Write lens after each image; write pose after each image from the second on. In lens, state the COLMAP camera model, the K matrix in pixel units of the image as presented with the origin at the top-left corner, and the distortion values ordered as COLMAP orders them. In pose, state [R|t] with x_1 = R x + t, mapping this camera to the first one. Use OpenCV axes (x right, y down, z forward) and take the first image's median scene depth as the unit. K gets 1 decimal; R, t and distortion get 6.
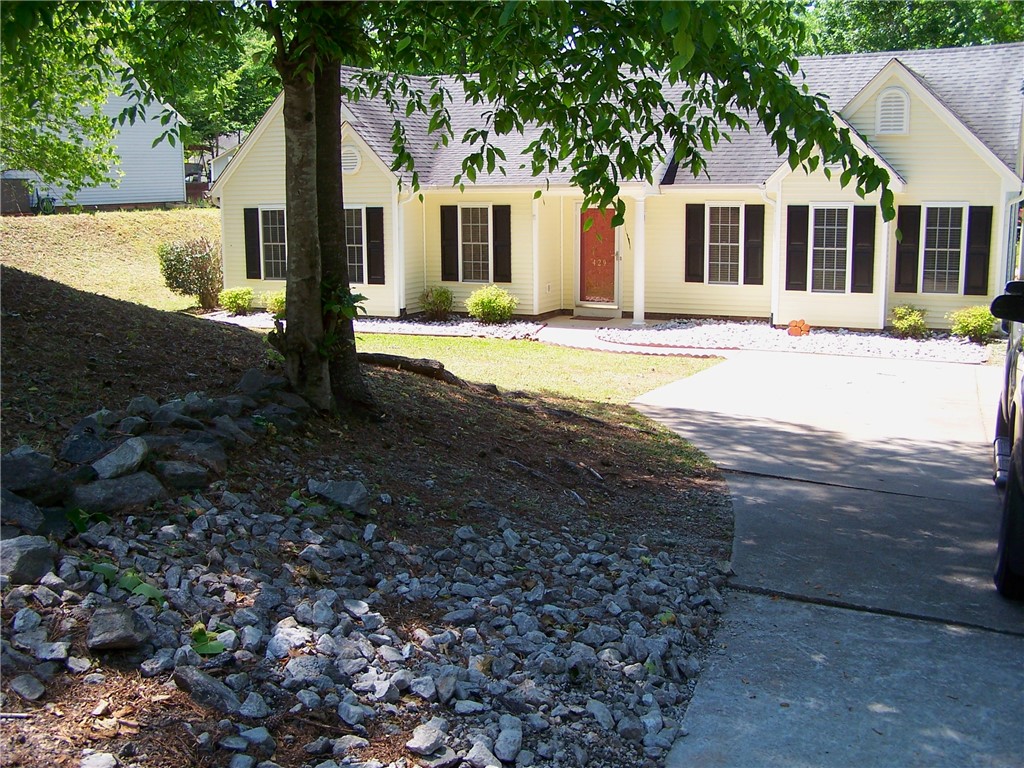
lens RADIAL K [[1143.8, 0, 512.0], [0, 1143.8, 384.0], [0, 0, 1]] dist [-0.202300, 0.465248]
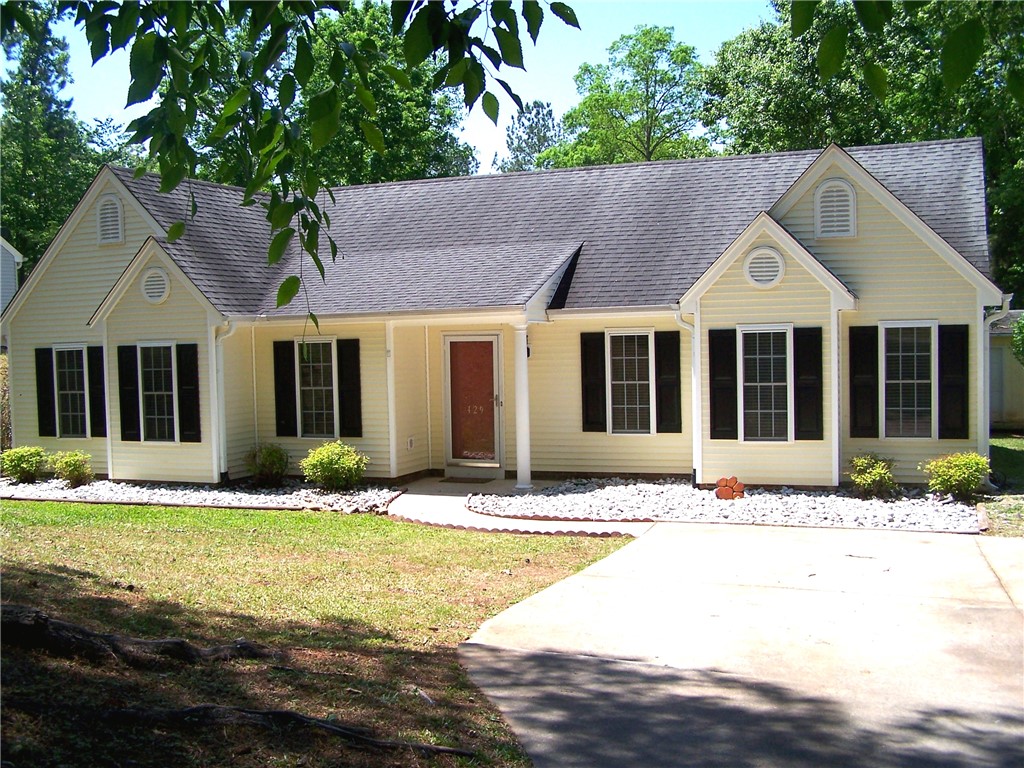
lens RADIAL K [[1143.8, 0, 512.0], [0, 1143.8, 384.0], [0, 0, 1]] dist [-0.202300, 0.465248]
pose [[0.997403, -0.016615, 0.070079, 0.050950], [0.025607, 0.991257, -0.129439, -0.022398], [-0.067316, 0.130897, 0.989108, 0.227597]]
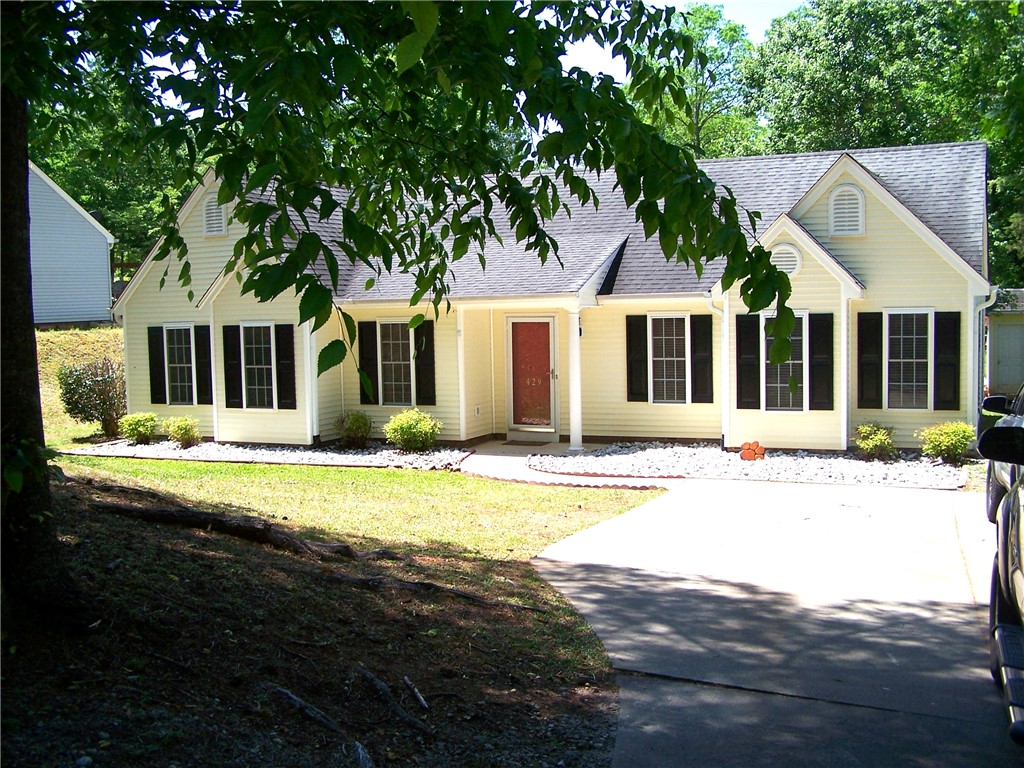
lens RADIAL K [[1143.8, 0, 512.0], [0, 1143.8, 384.0], [0, 0, 1]] dist [-0.202300, 0.465248]
pose [[0.999583, -0.014422, 0.025009, 0.039801], [0.016883, 0.994729, -0.101136, -0.013951], [-0.023419, 0.101516, 0.994558, 0.102610]]
